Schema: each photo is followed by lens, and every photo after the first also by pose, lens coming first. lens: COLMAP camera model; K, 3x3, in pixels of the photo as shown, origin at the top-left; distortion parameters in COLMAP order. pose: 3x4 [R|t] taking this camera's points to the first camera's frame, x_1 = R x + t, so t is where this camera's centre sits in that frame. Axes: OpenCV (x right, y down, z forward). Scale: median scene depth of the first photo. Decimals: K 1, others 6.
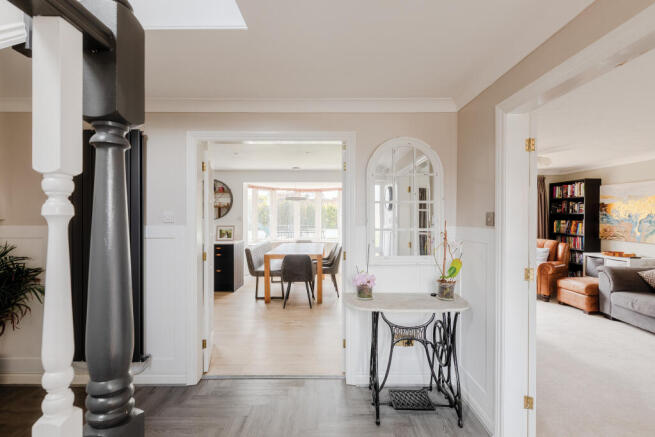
lens RADIAL K [[297.8, 0, 326.6], [0, 297.8, 220.7], [0, 0, 1]] dist [0.030448, 0.000573]
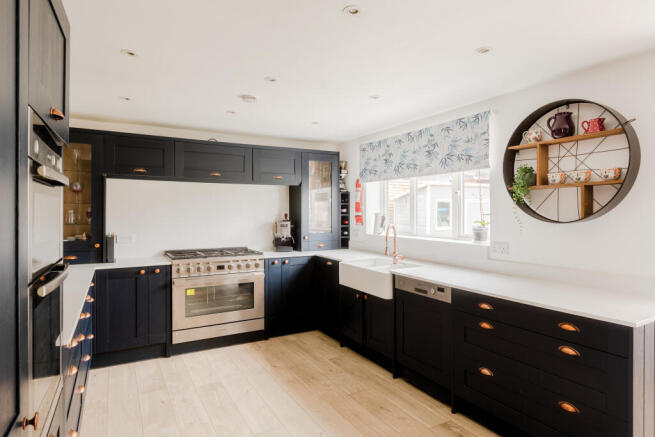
lens RADIAL K [[377.2, 0, 336.2], [0, 377.2, 211.0], [0, 0, 1]] dist [0.000964, 0.000063]
pose [[0.510835, -0.003907, -0.859670, -0.178515], [-0.012269, 0.999855, -0.011834, -0.010433], [0.859591, 0.016593, 0.510712, 0.668535]]
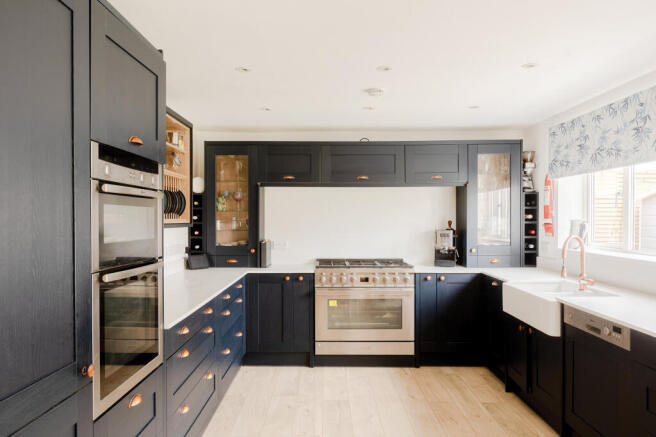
lens RADIAL K [[458.0, 0, 326.8], [0, 458.0, 225.3], [0, 0, 1]] dist [0.008179, 0.007184]
pose [[0.002575, 0.011608, -0.999929, -0.111657], [-0.012994, 0.999849, 0.011573, -0.011586], [0.999912, 0.012963, 0.002726, 0.782339]]
